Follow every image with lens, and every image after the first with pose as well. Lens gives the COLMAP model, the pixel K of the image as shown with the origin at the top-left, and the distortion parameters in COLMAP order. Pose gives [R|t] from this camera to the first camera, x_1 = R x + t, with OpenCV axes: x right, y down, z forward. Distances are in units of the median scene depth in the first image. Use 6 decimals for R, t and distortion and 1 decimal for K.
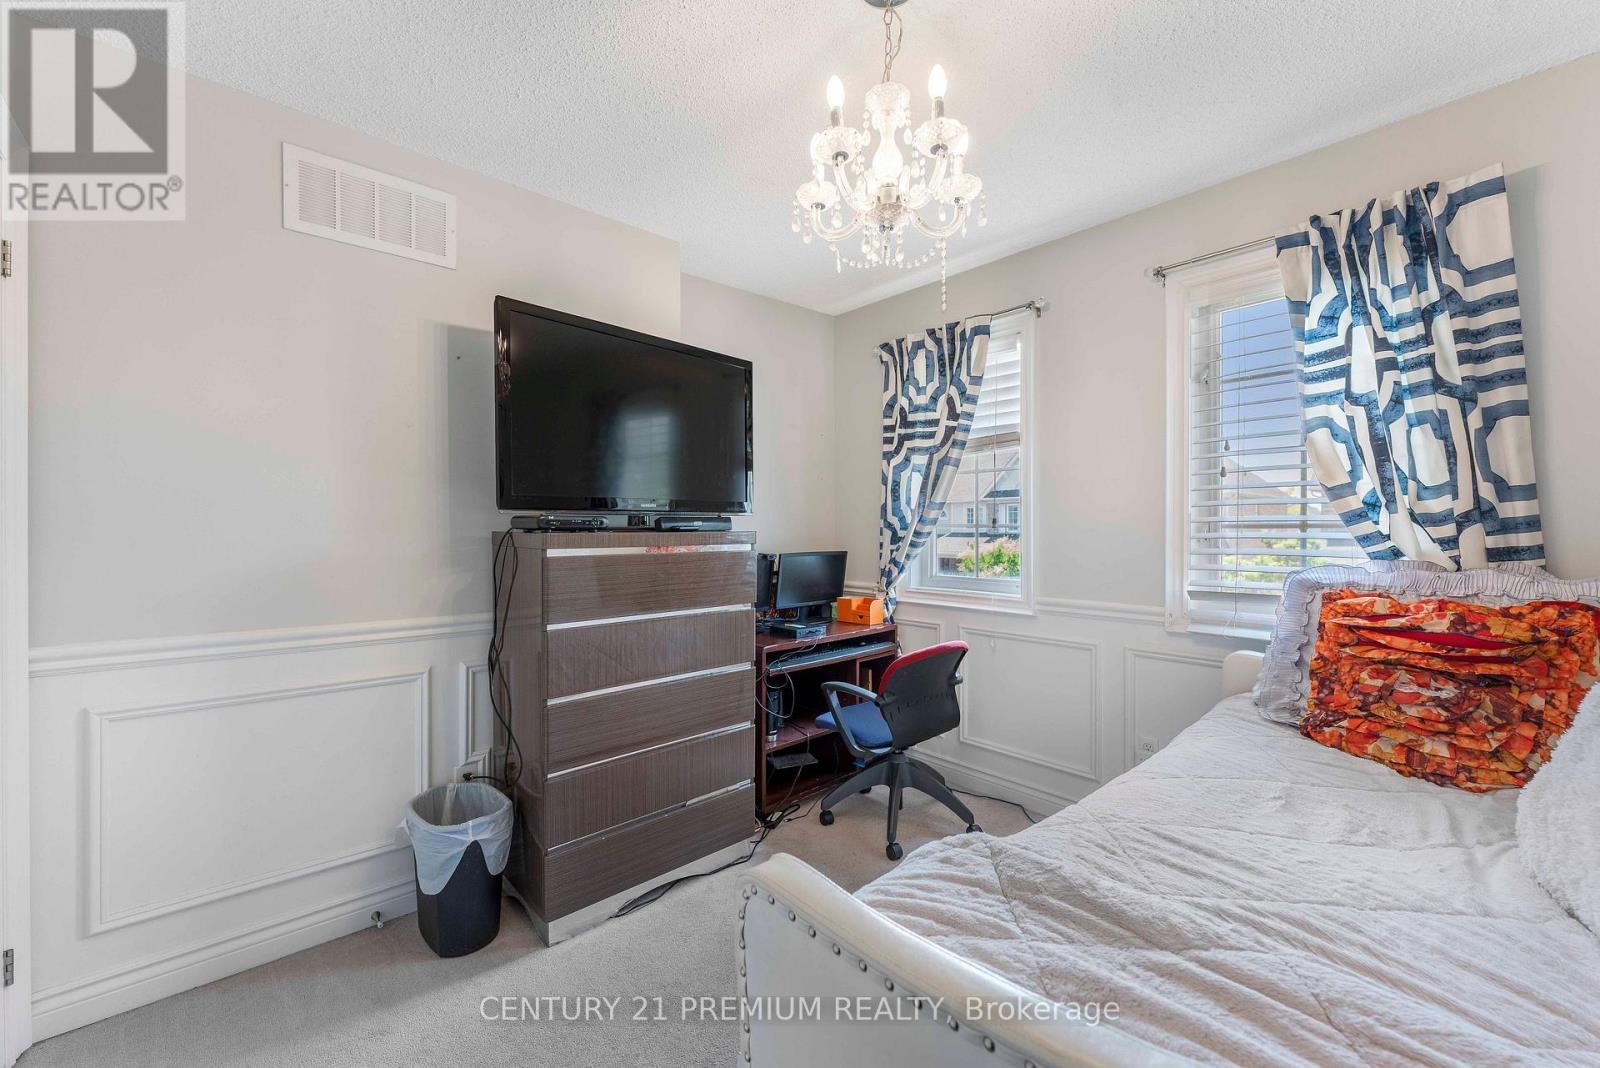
lens RADIAL K [[650.5, 0, 797.1], [0, 650.5, 527.6], [0, 0, 1]] dist [0.000543, -0.000157]
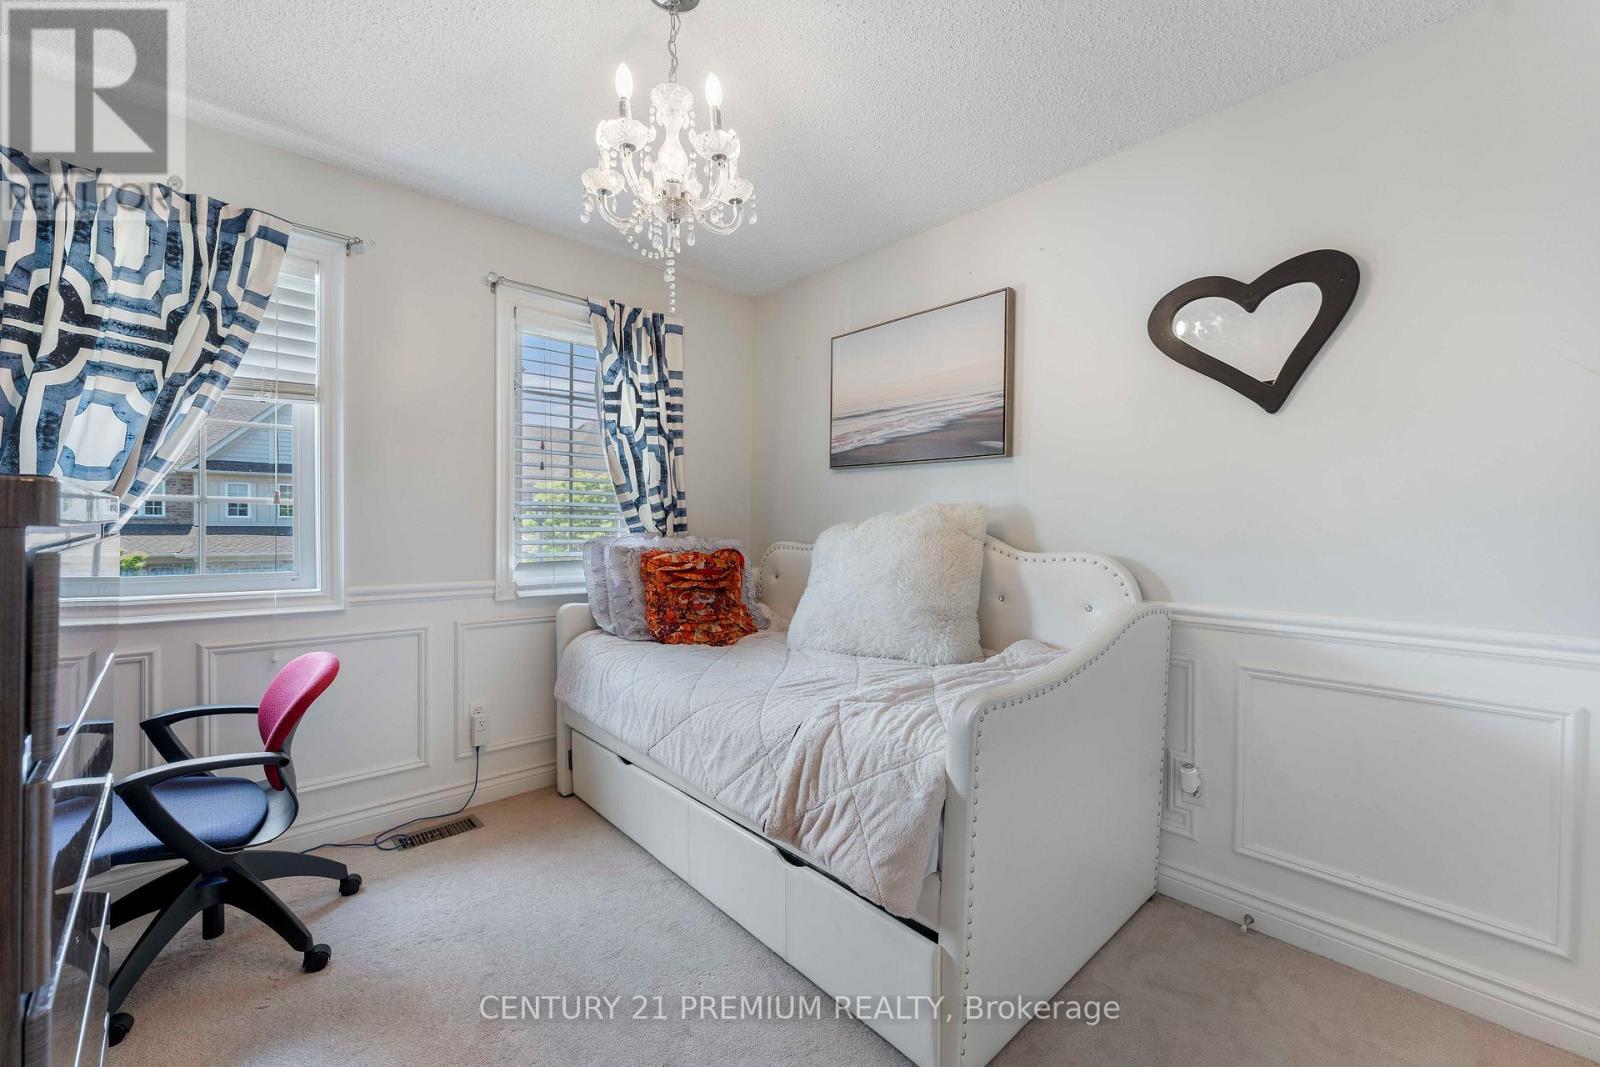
lens RADIAL K [[650.5, 0, 796.2], [0, 650.5, 532.1], [0, 0, 1]] dist [0.000543, -0.000157]
pose [[-0.024807, -0.004865, 0.999680, -0.741663], [-0.008590, 0.999952, 0.004653, 0.038458], [-0.999655, -0.008472, -0.024847, 0.660884]]
